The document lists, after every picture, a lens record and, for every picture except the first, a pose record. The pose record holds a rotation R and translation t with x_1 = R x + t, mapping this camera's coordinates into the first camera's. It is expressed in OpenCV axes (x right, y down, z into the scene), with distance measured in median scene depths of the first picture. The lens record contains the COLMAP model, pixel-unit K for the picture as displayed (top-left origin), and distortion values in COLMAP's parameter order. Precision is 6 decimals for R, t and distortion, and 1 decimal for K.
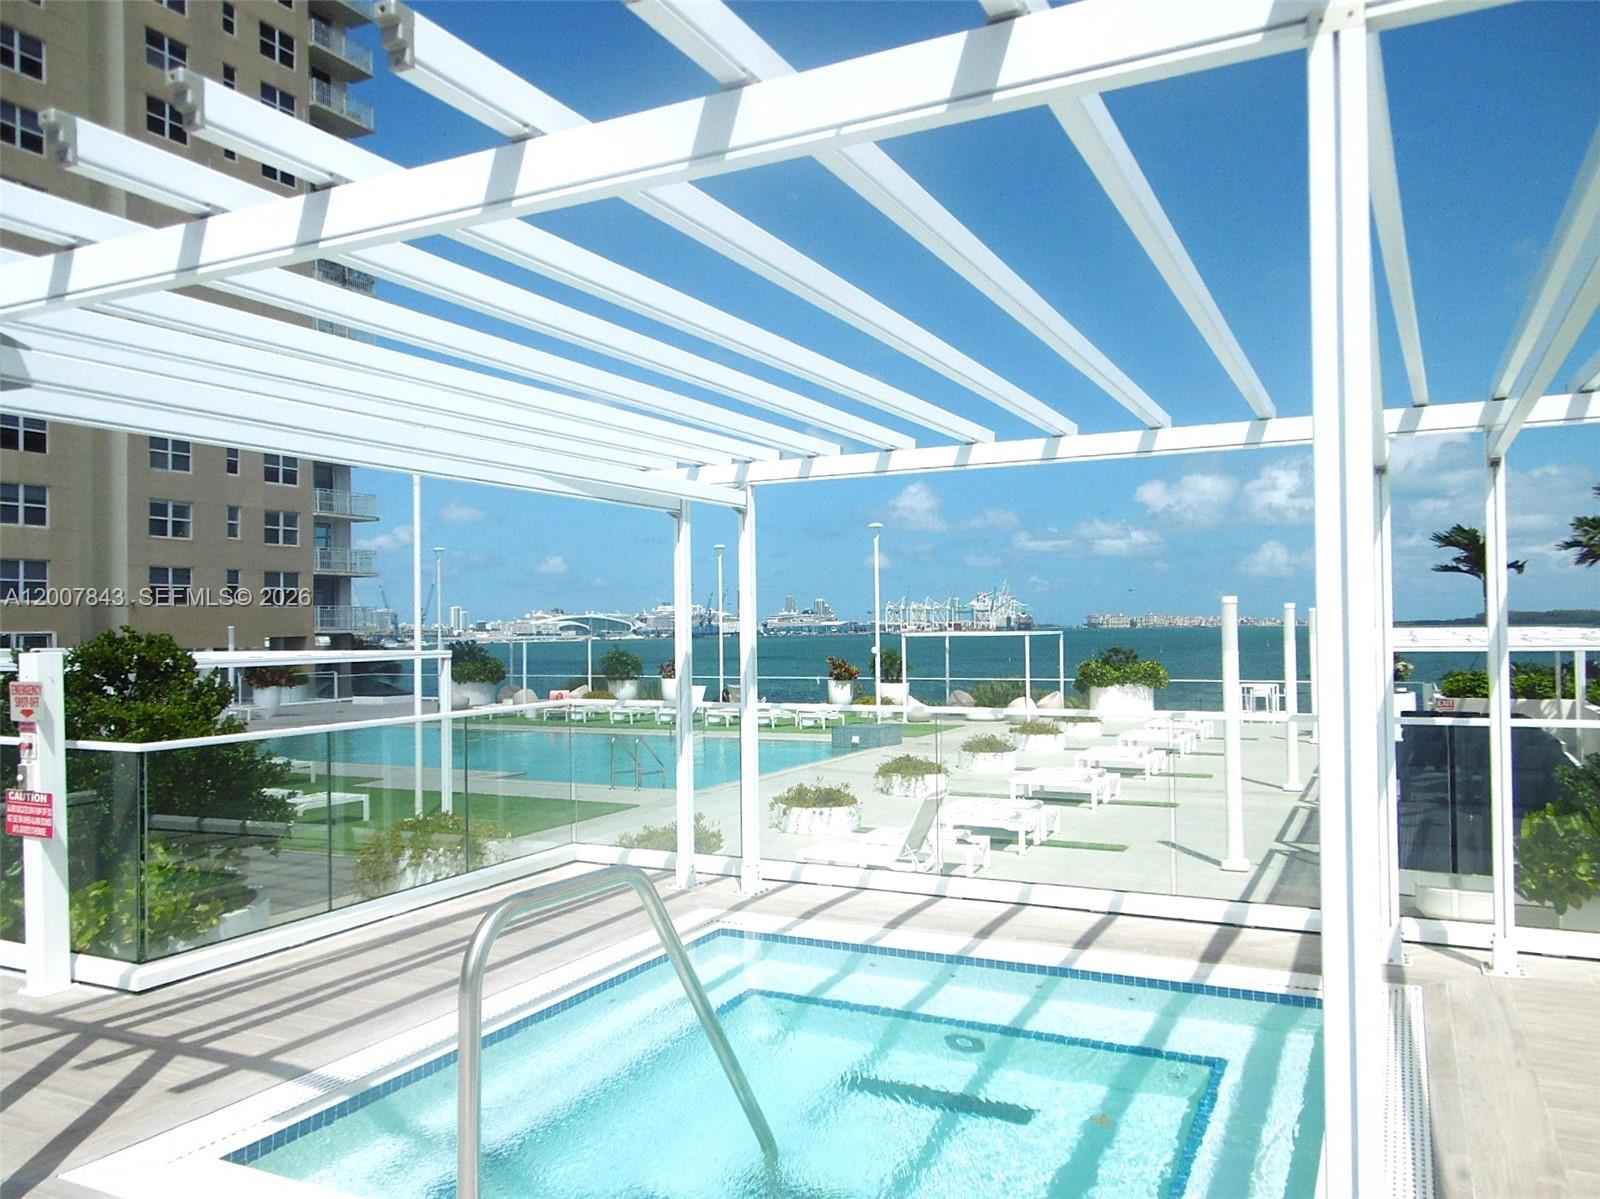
lens RADIAL K [[1186.0, 0, 800.0], [0, 1186.0, 599.5], [0, 0, 1]] dist [0.004168, 0.009613]
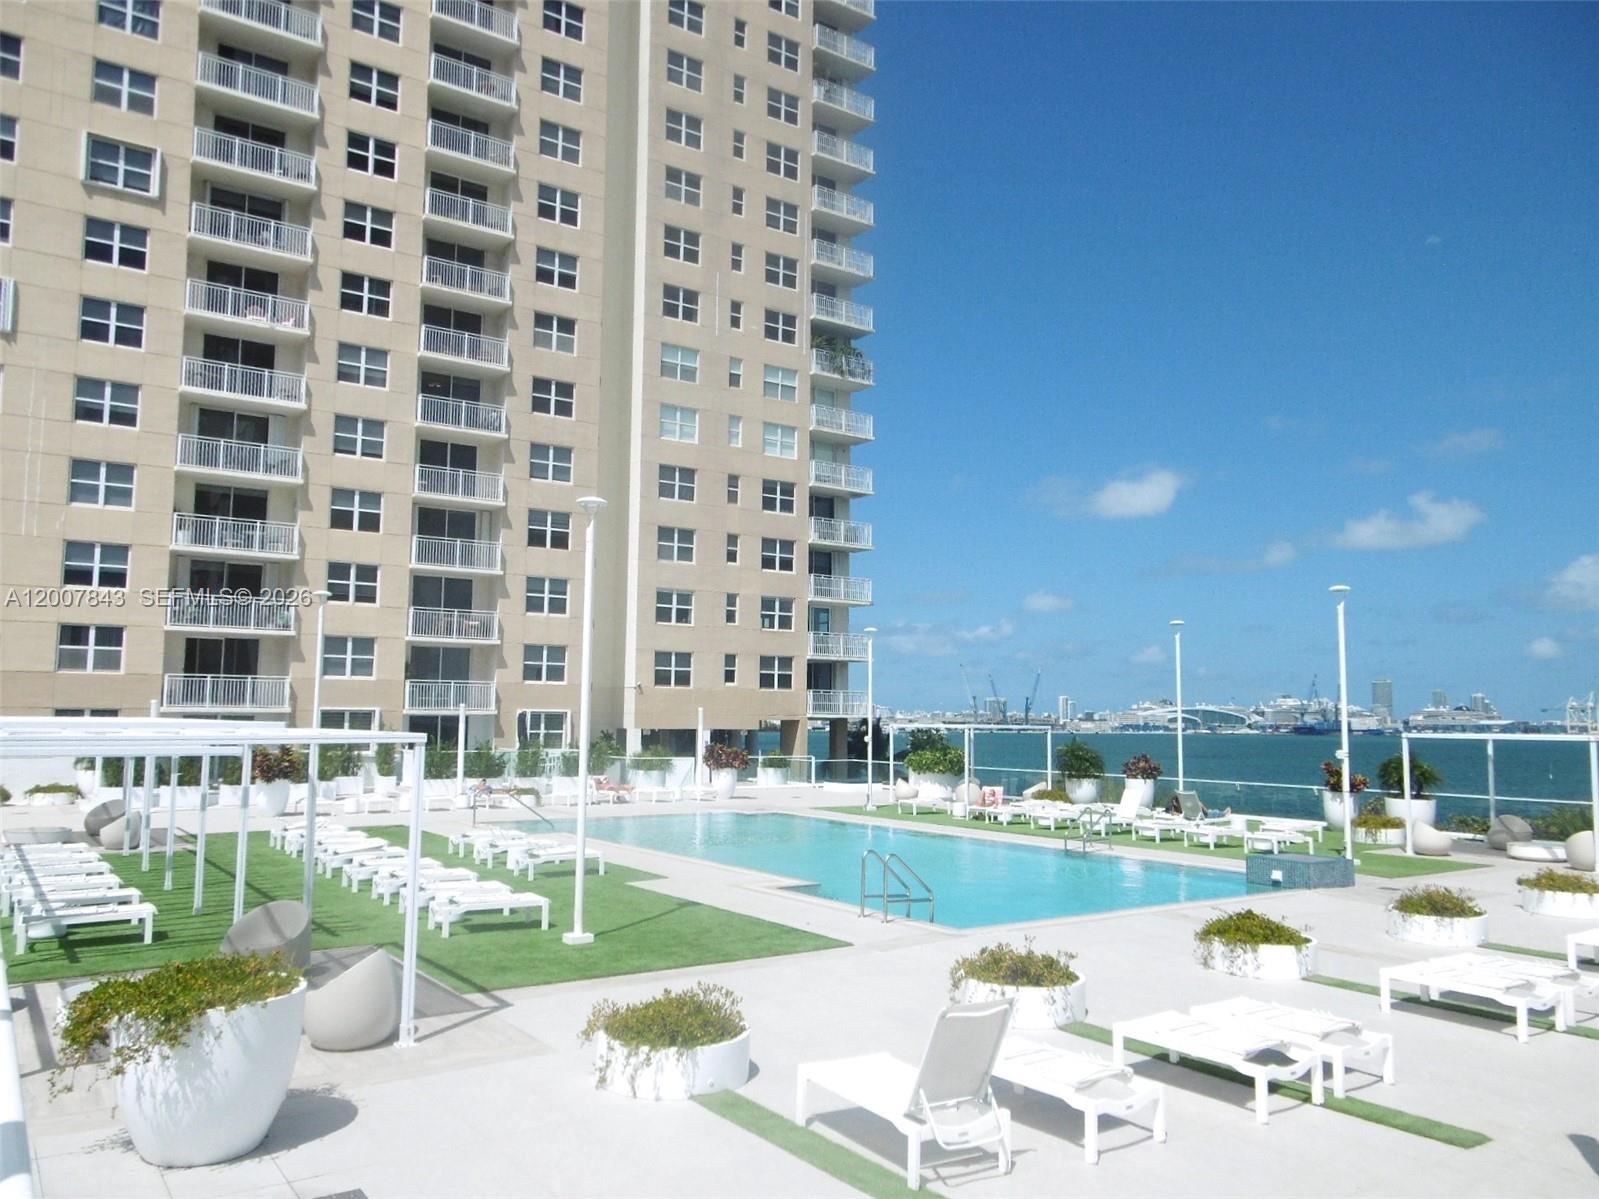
lens RADIAL K [[1192.9, 0, 799.5], [0, 1192.9, 599.5], [0, 0, 1]] dist [-0.000666, -0.001493]
pose [[0.877882, -0.024627, -0.478243, 0.092054], [-0.011405, 0.997318, -0.072290, 0.002539], [0.478741, 0.068917, 0.875247, 0.124619]]
